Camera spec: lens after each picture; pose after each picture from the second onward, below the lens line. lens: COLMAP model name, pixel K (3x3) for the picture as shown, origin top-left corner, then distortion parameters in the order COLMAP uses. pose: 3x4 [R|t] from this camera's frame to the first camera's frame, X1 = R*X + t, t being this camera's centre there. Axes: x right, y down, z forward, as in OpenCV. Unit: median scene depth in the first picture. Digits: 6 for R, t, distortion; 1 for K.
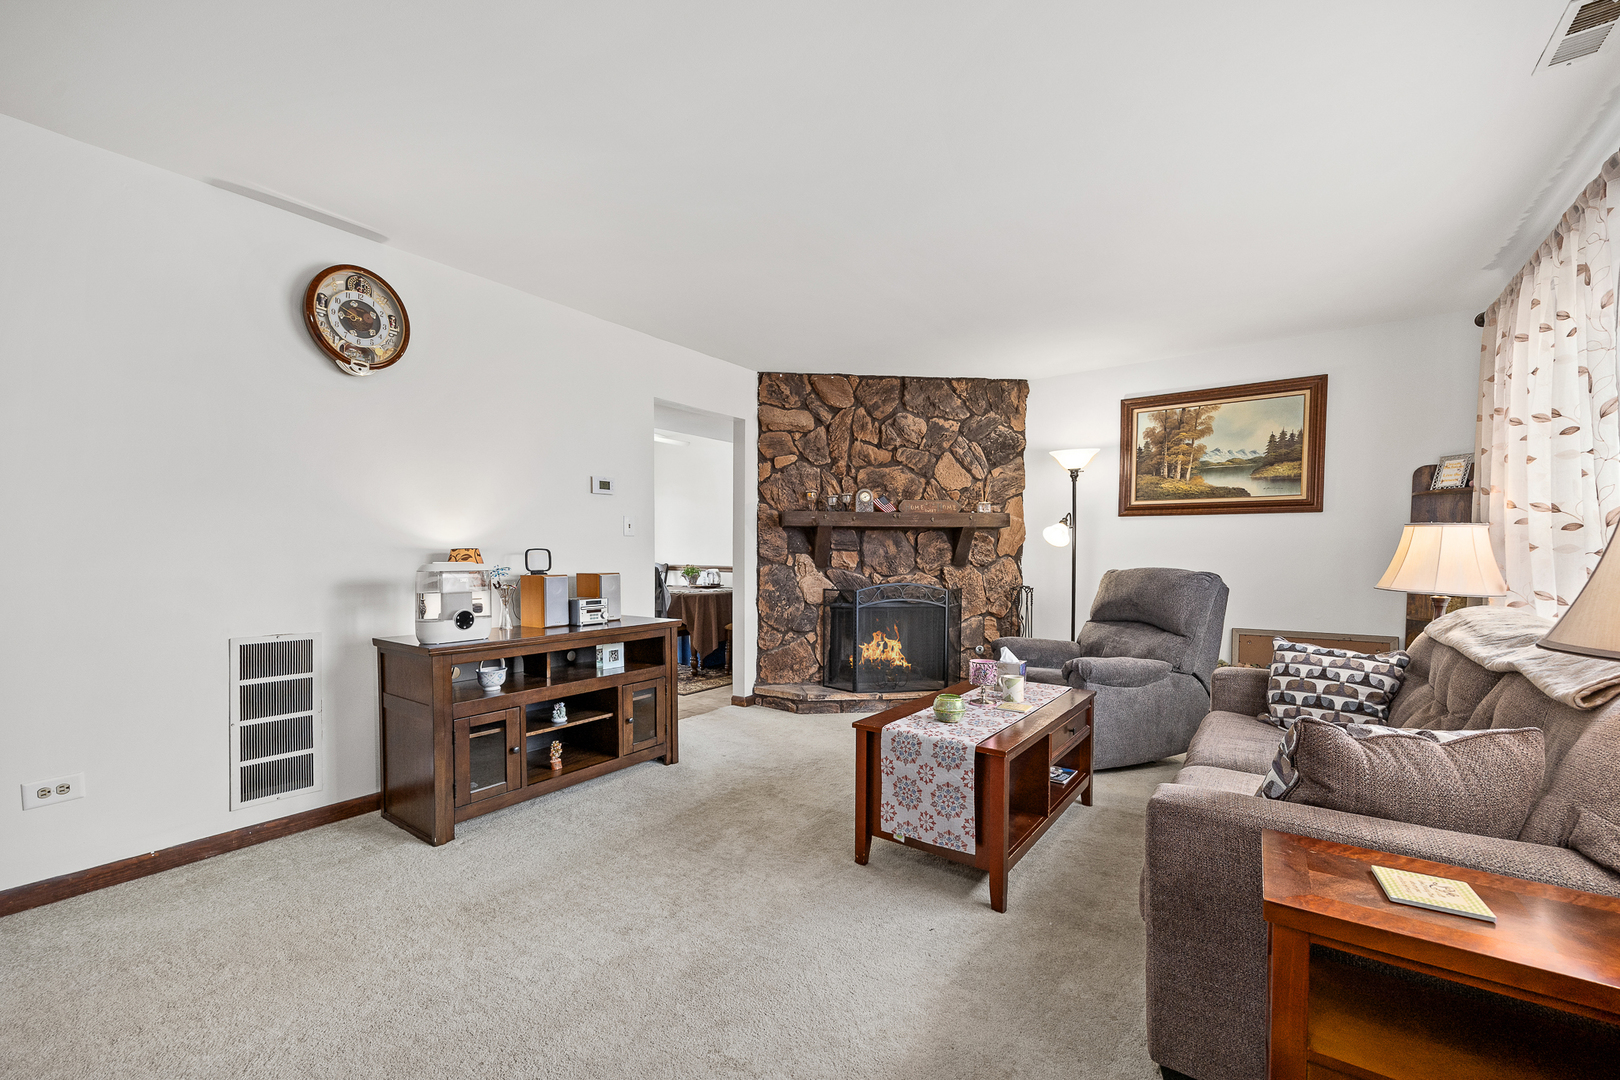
lens RADIAL K [[650.5, 0, 812.8], [0, 650.5, 577.5], [0, 0, 1]] dist [0.002841, 0.000140]
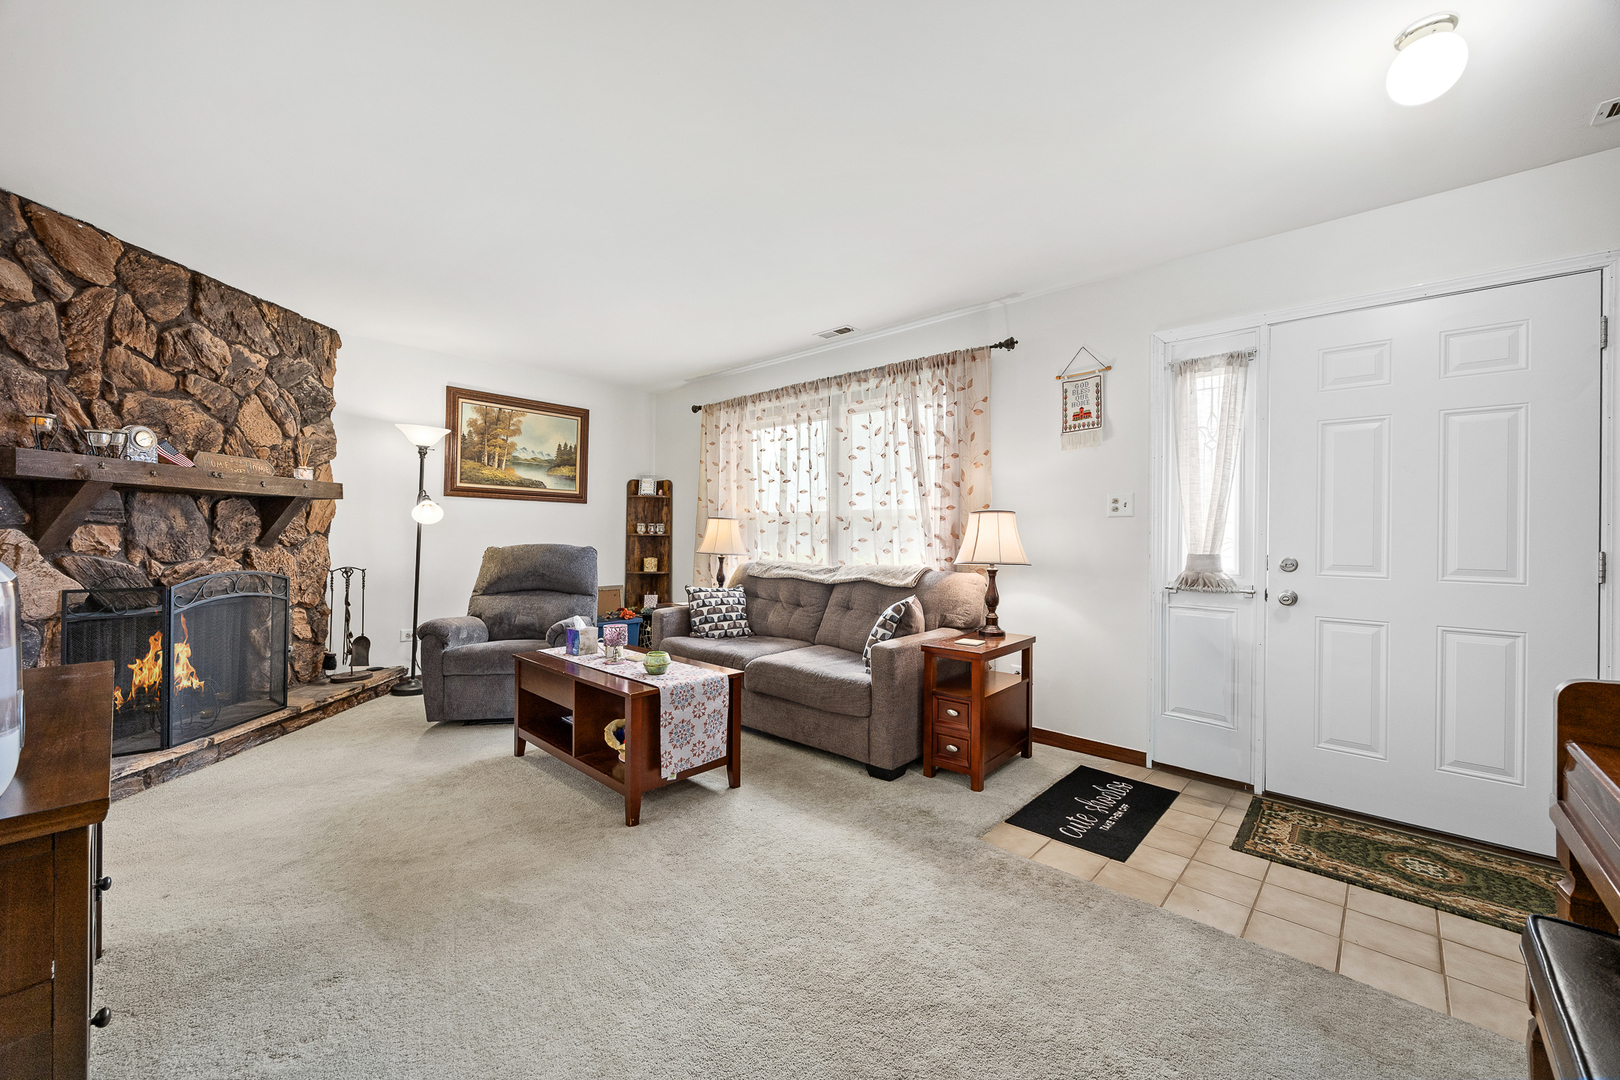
lens RADIAL K [[630.9, 0, 810.0], [0, 630.9, 540.0], [0, 0, 1]] dist [-0.001858, -0.000021]
pose [[0.108076, -0.008588, 0.994106, -0.453030], [0.027805, 0.999598, 0.005613, -0.011684], [-0.993754, 0.027035, 0.108271, 0.292833]]
